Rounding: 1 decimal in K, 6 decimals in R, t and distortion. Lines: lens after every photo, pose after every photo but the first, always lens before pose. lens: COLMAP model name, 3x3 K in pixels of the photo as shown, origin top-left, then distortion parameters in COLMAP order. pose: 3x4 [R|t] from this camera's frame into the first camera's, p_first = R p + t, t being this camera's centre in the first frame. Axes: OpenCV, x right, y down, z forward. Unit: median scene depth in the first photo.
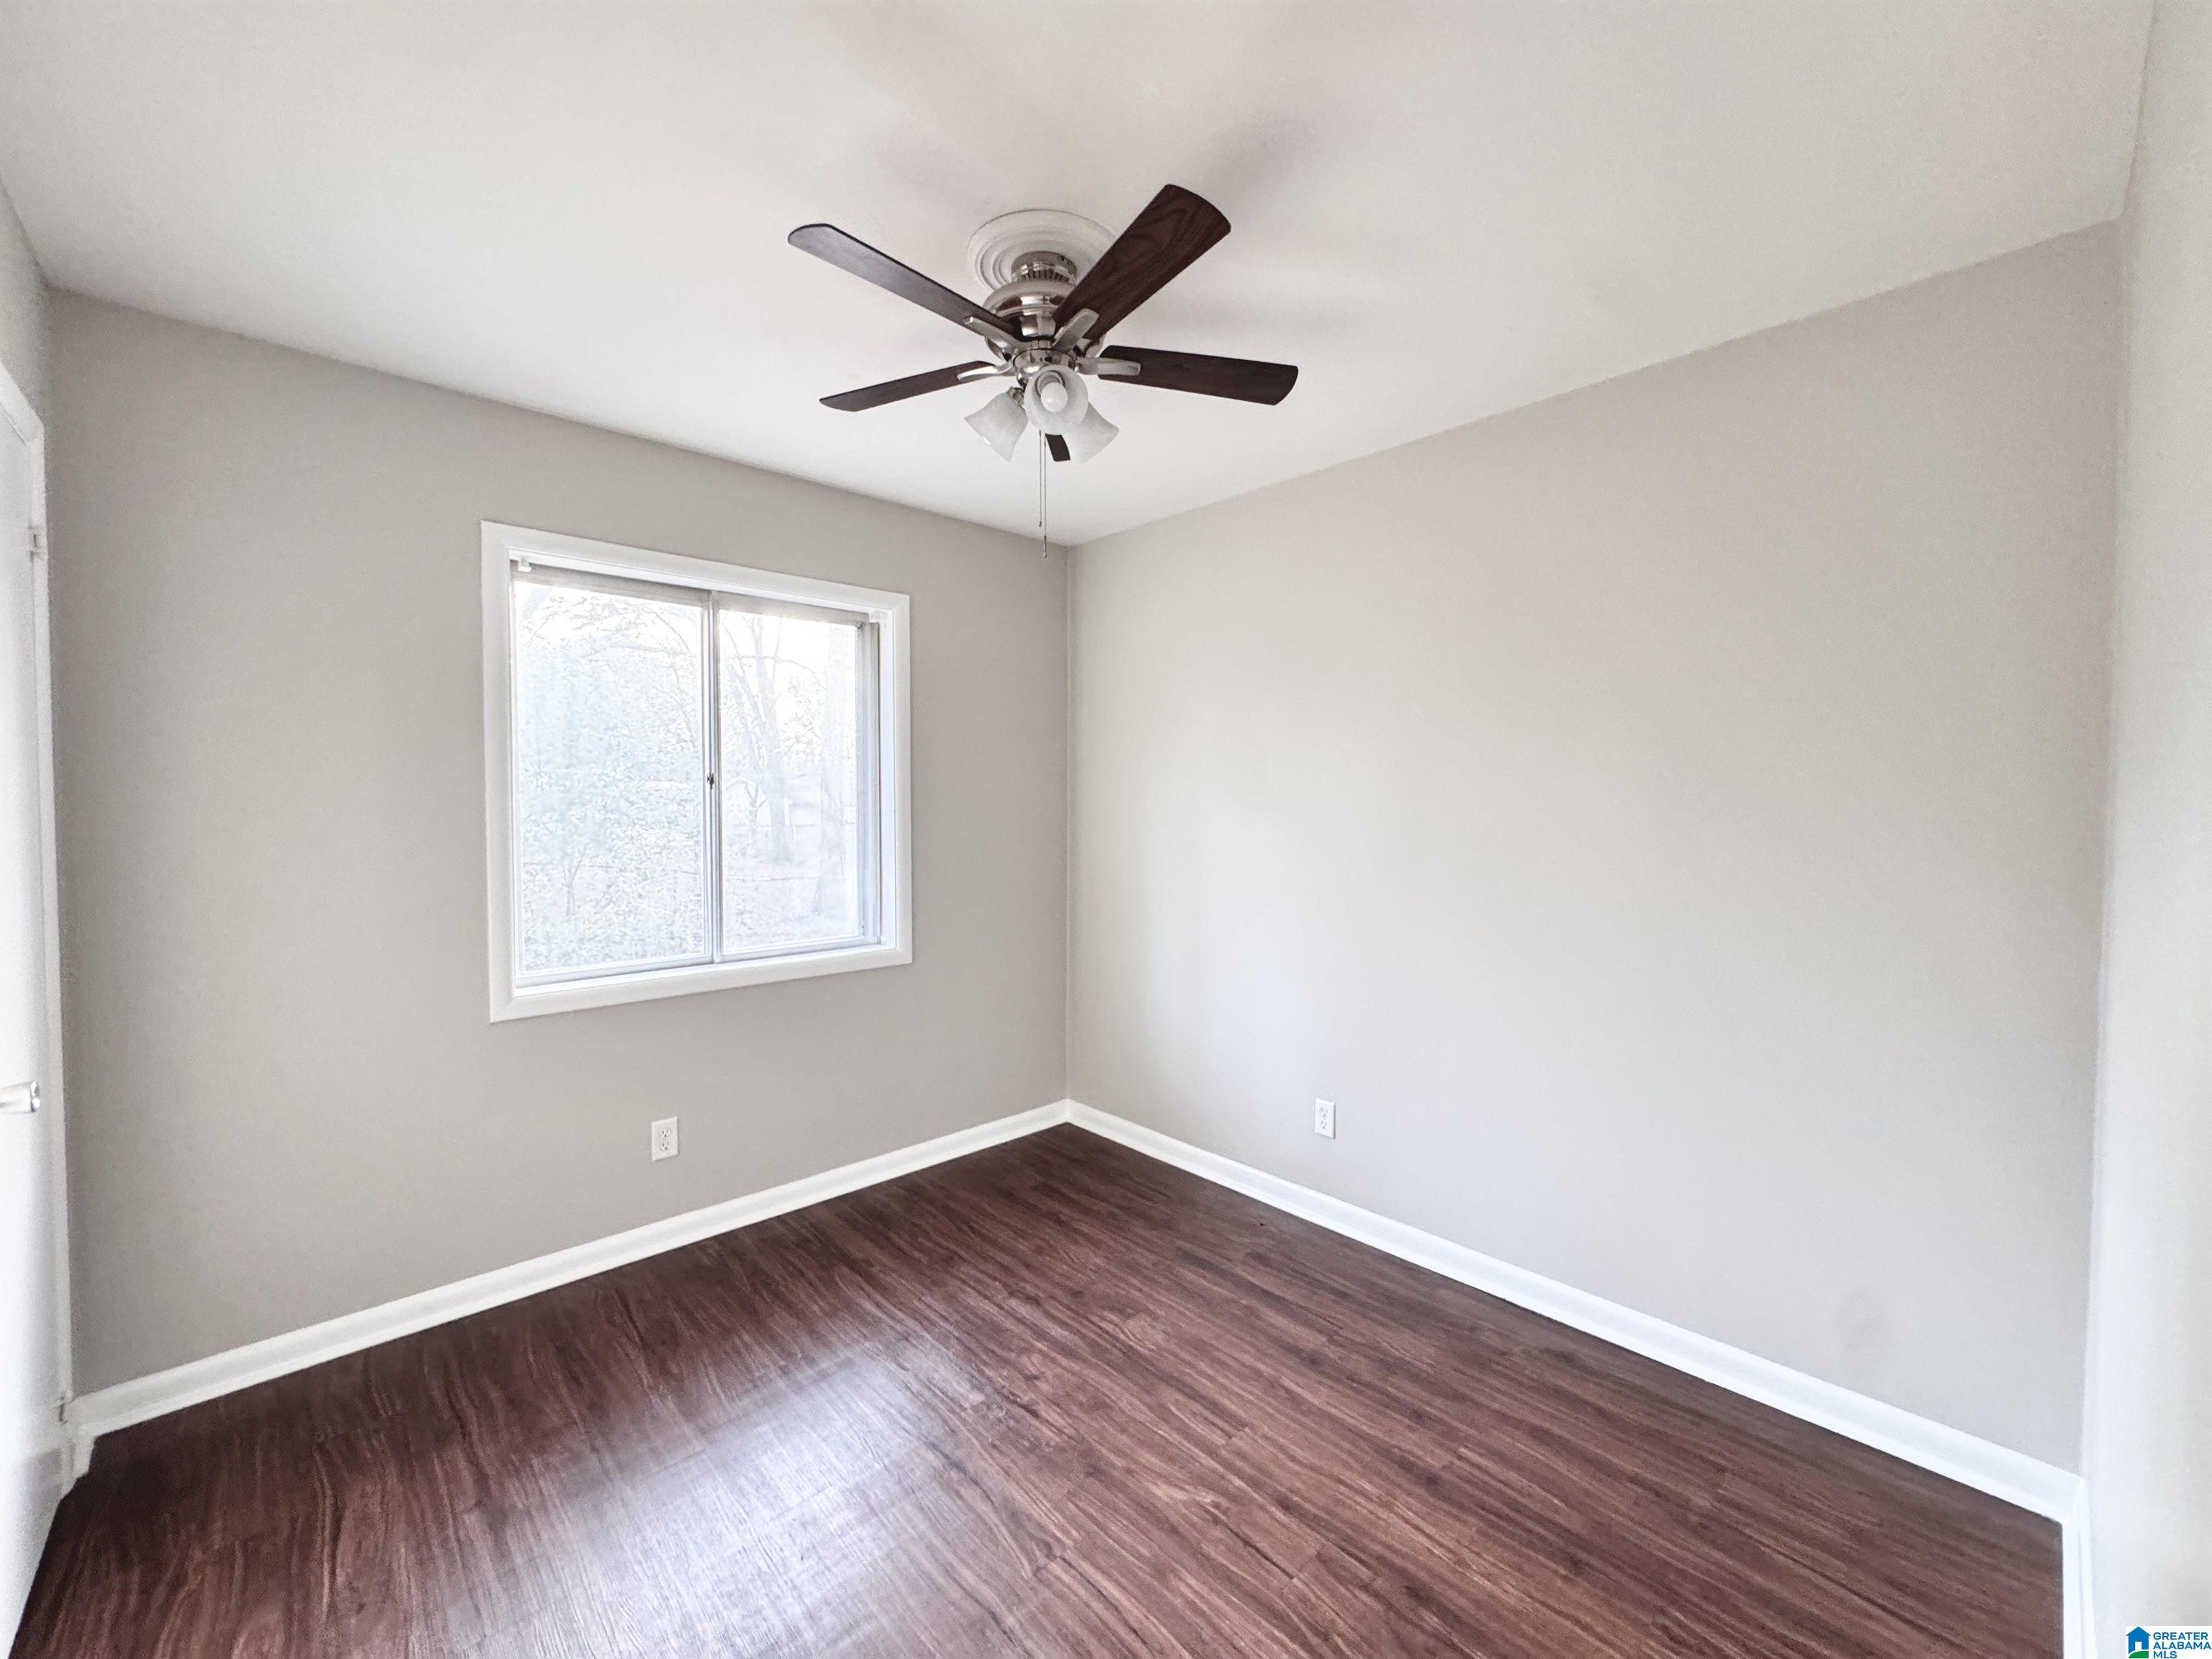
lens RADIAL K [[876.5, 0, 1105.2], [0, 876.5, 822.6], [0, 0, 1]] dist [-0.012180, 0.000044]
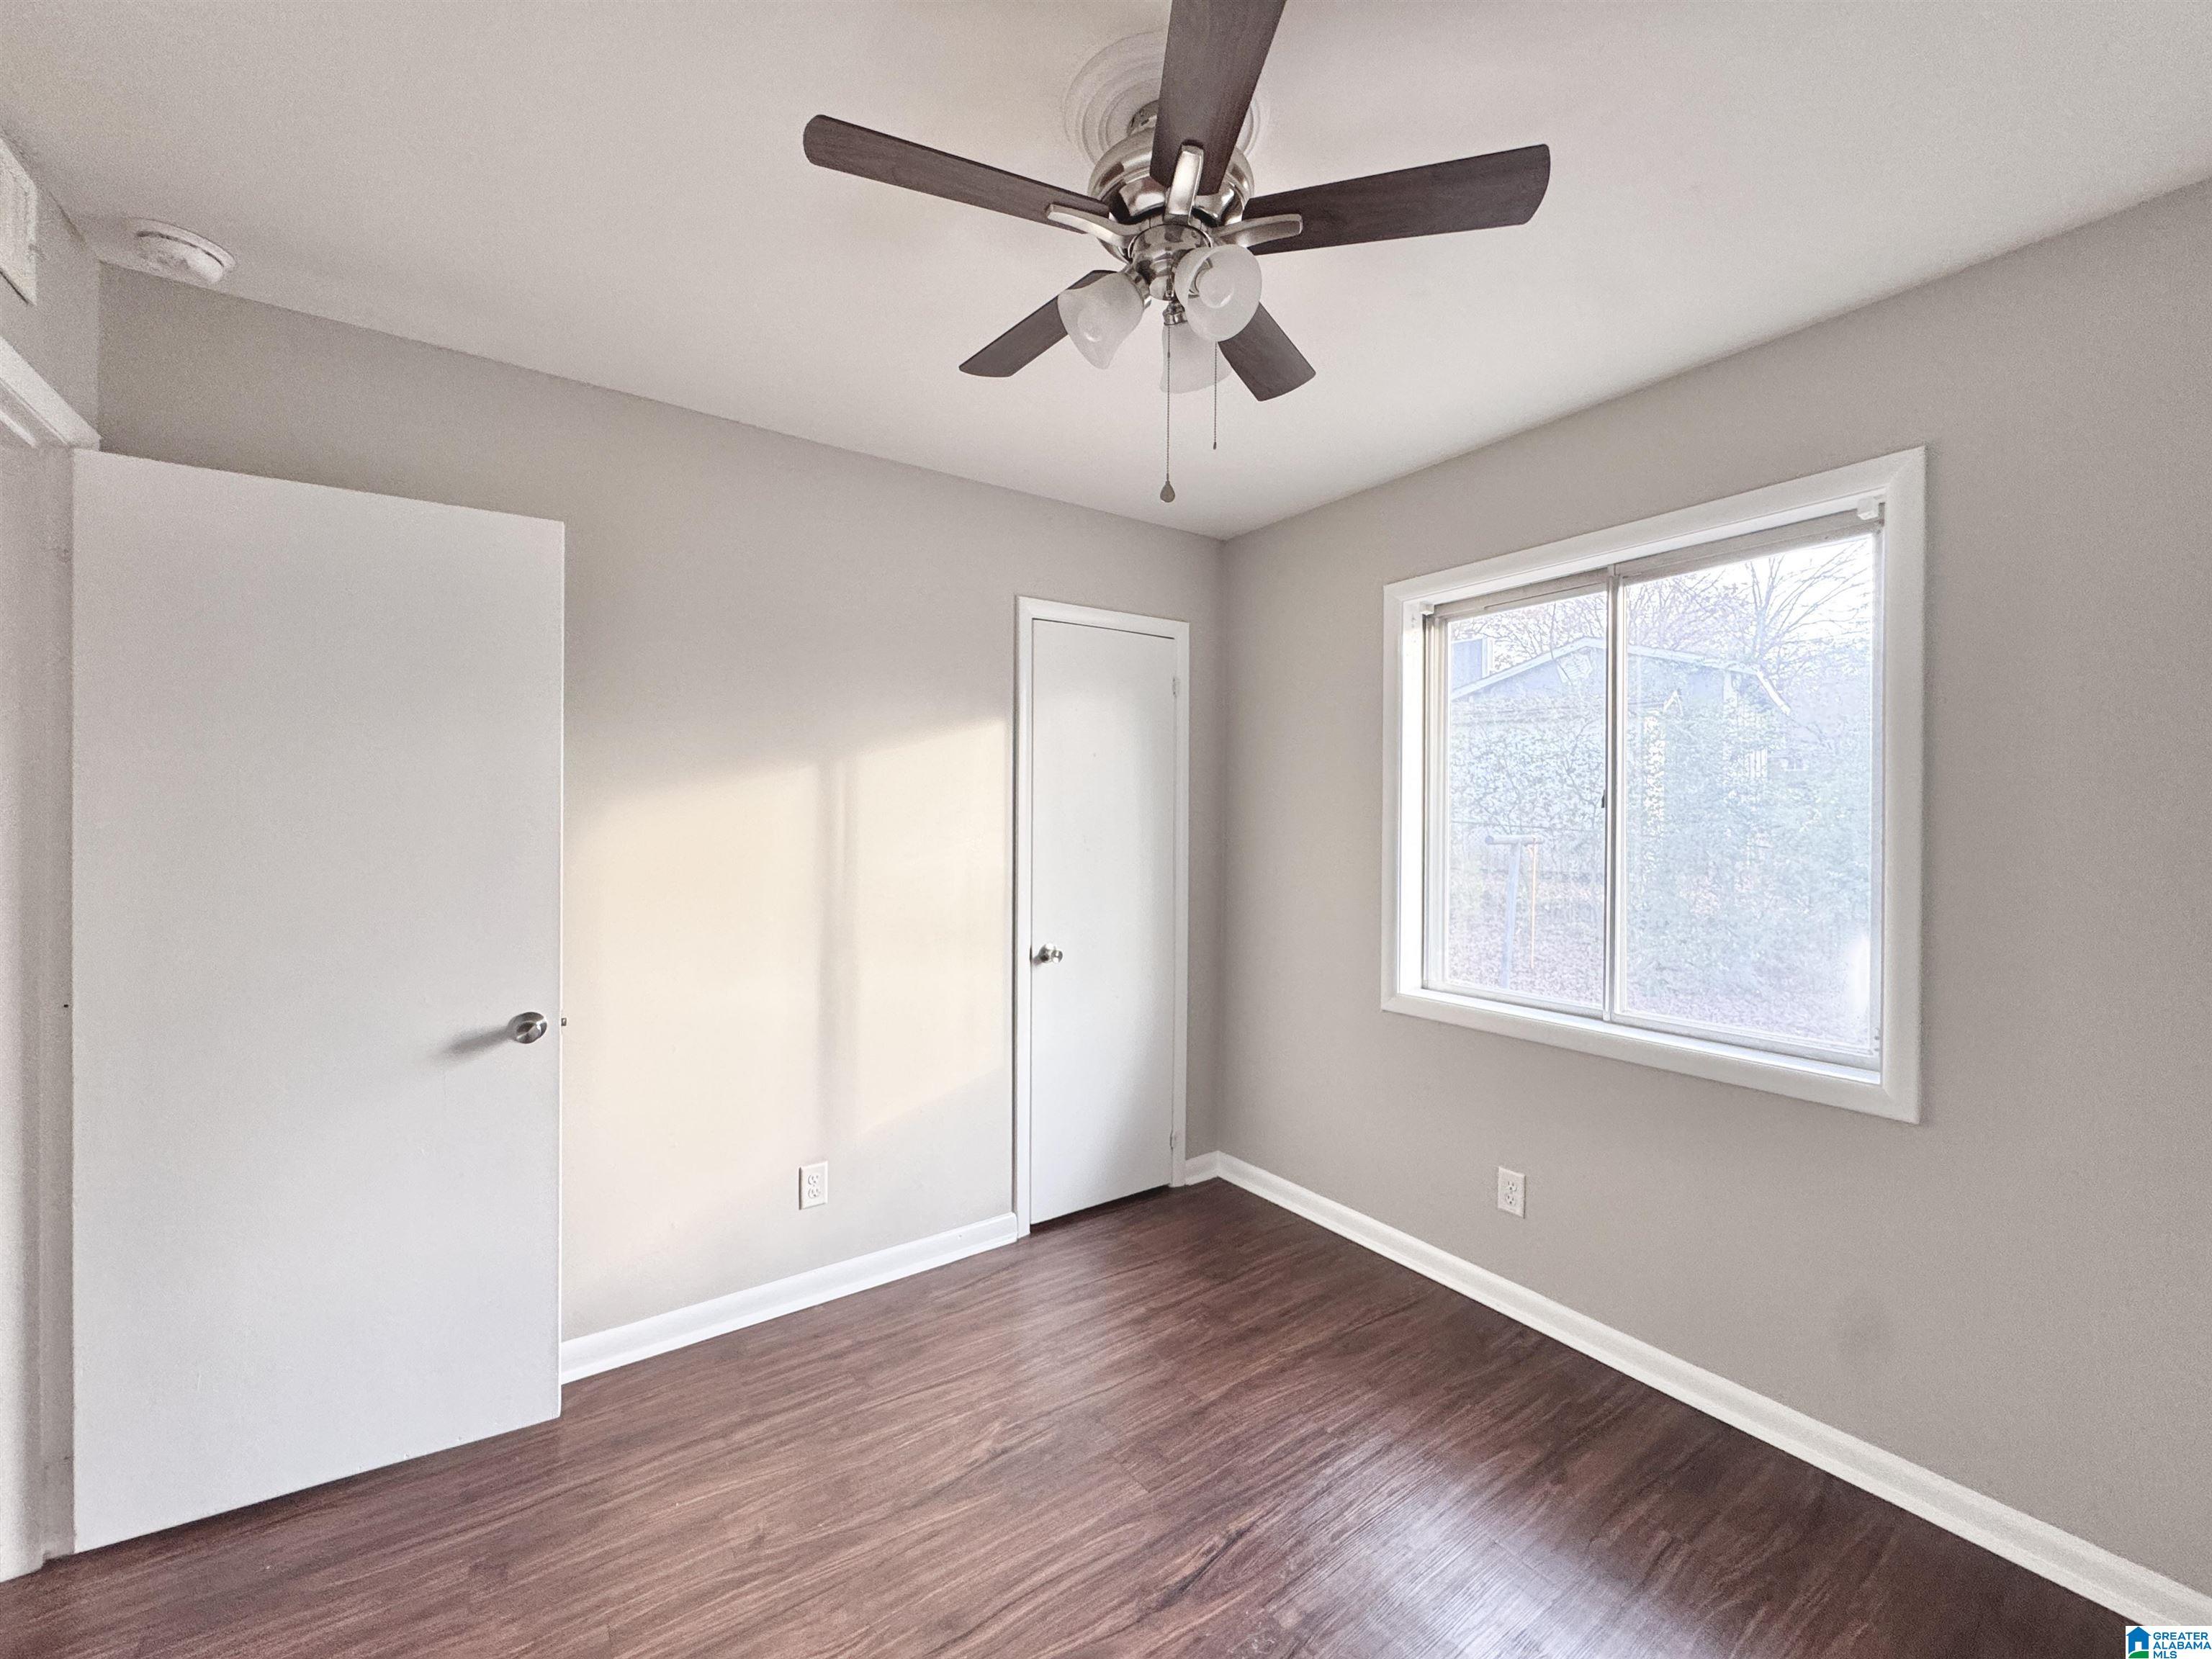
lens RADIAL K [[876.5, 0, 1105.2], [0, 876.5, 822.6], [0, 0, 1]] dist [-0.012180, 0.000044]
pose [[-0.137614, 0.001812, -0.990484, 0.505605], [-0.032284, 0.999459, 0.006314, -0.017218], [0.989960, 0.032846, -0.137481, 0.769249]]
